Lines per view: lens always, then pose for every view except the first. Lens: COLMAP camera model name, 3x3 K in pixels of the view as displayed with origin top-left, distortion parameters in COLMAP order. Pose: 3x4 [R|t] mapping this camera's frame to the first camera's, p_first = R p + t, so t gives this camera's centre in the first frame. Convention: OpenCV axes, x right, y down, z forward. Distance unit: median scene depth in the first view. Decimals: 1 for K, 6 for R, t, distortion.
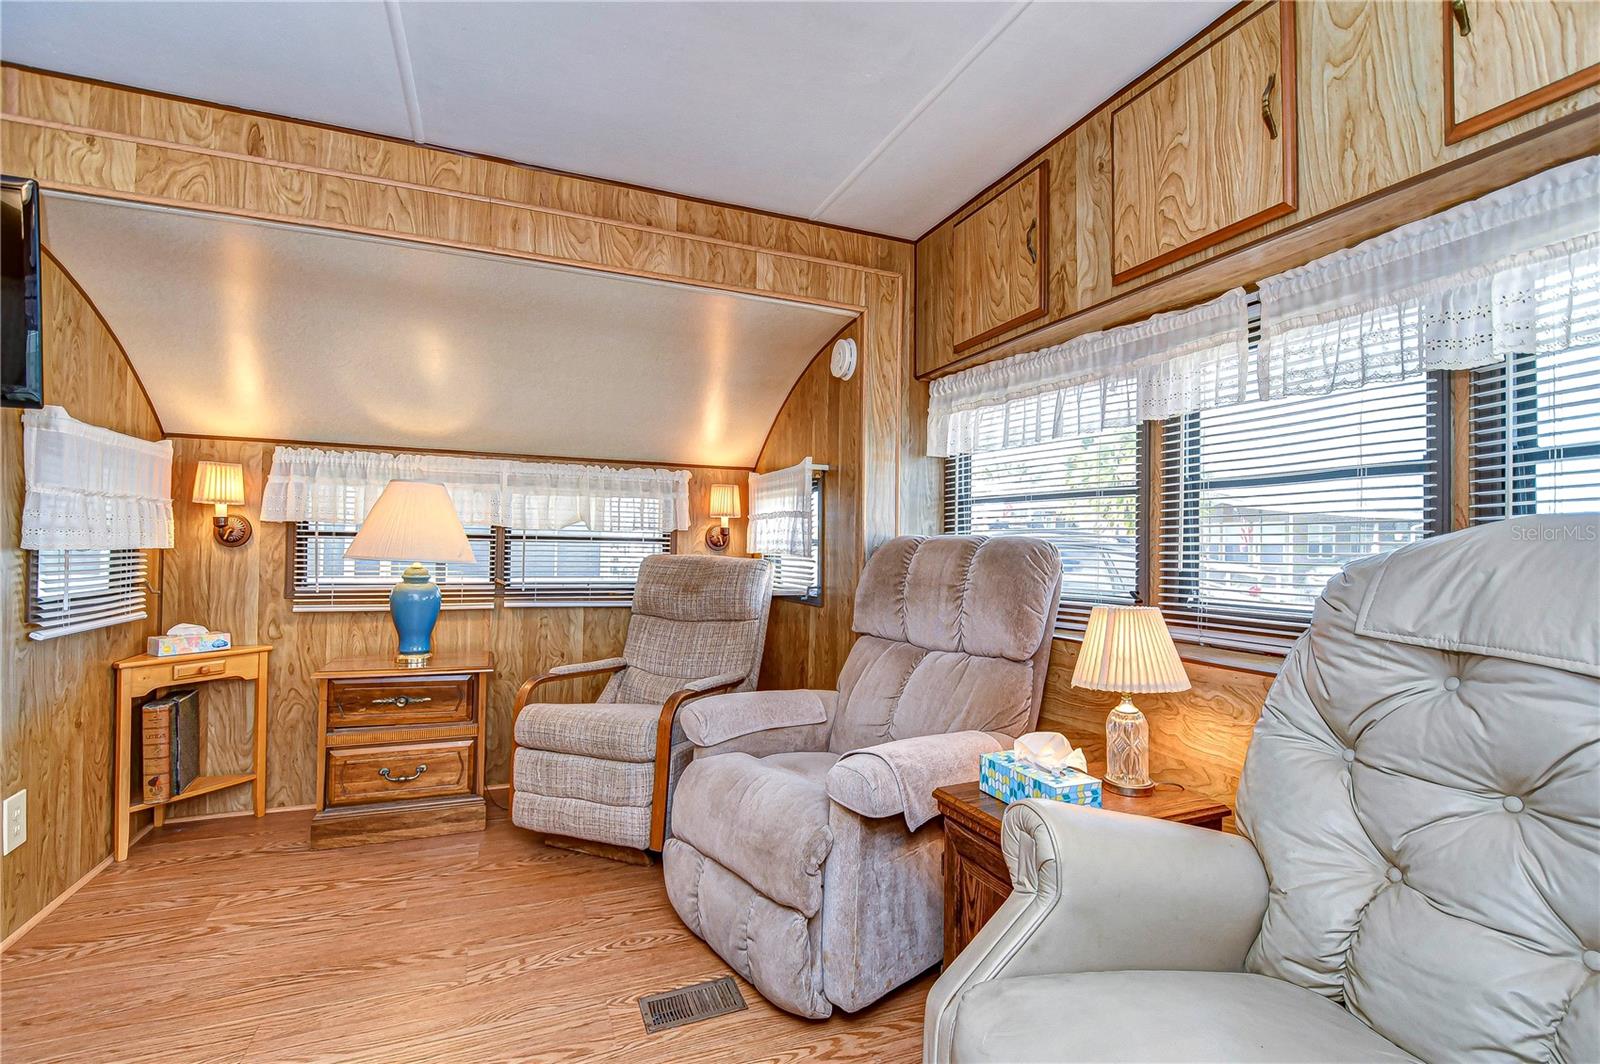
lens RADIAL K [[741.3, 0, 855.4], [0, 741.3, 536.4], [0, 0, 1]] dist [0.008602, -0.008507]
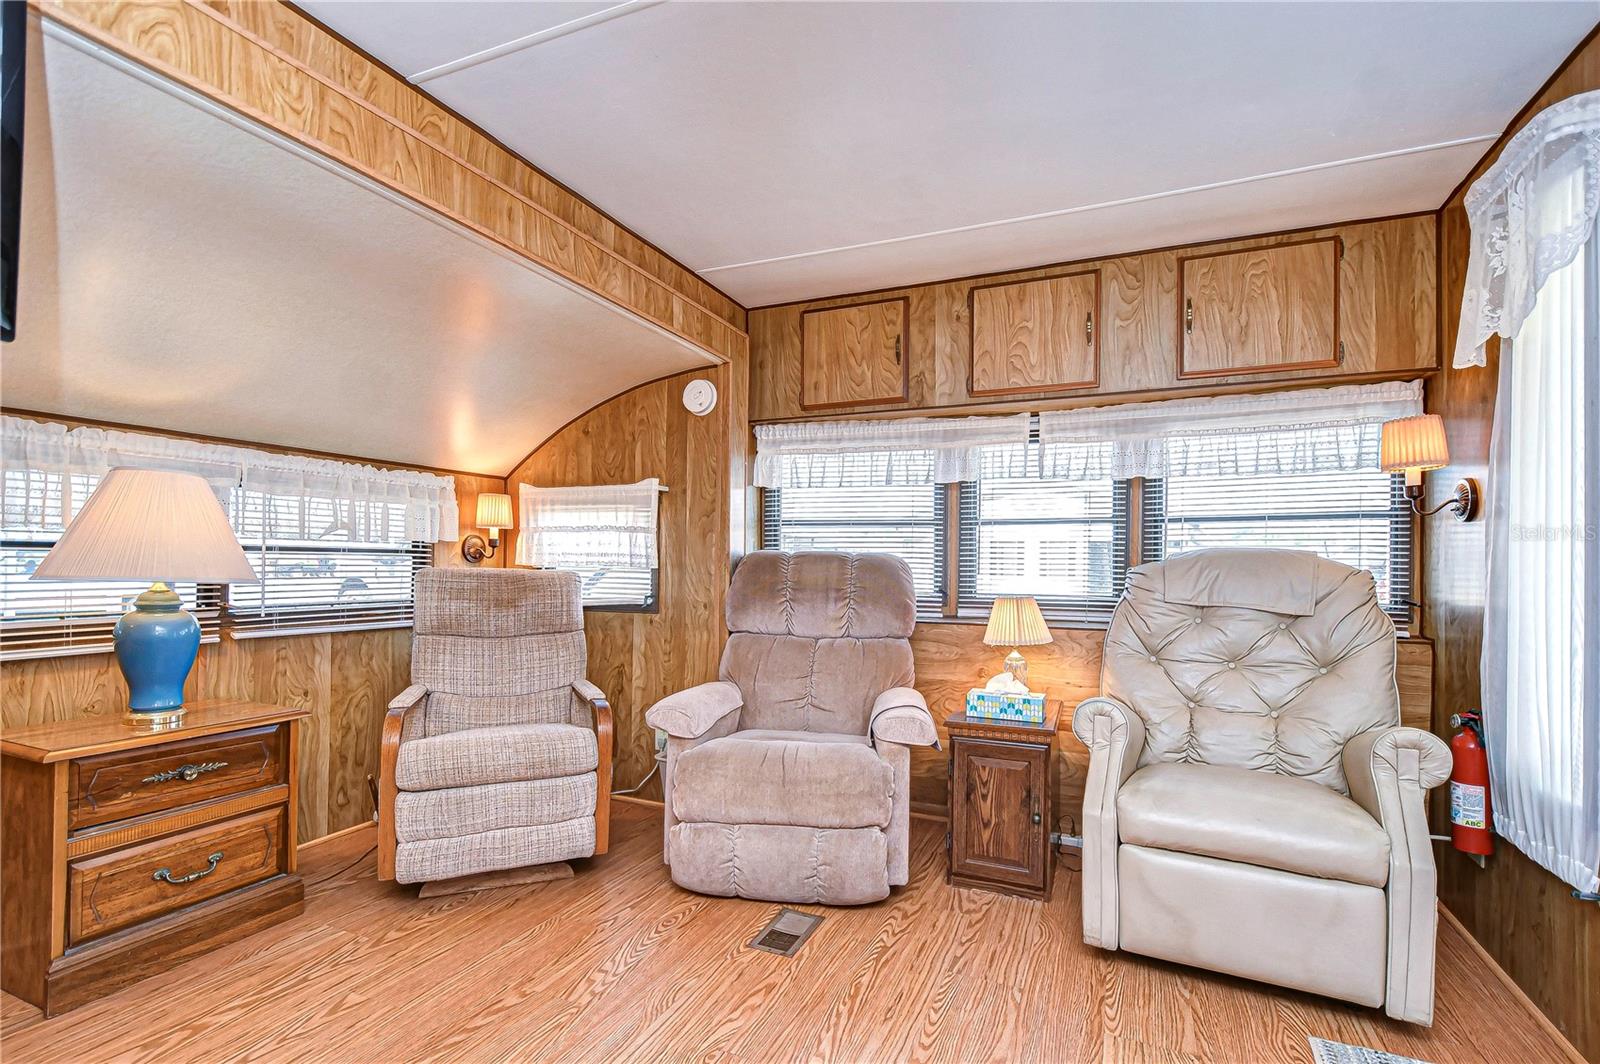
lens RADIAL K [[669.1, 0, 844.7], [0, 669.1, 558.1], [0, 0, 1]] dist [0.016464, -0.006542]
pose [[0.742475, -0.001330, 0.669873, -0.617087], [-0.010249, 0.999858, 0.013345, -0.005545], [-0.669796, -0.016774, 0.742356, 0.079706]]
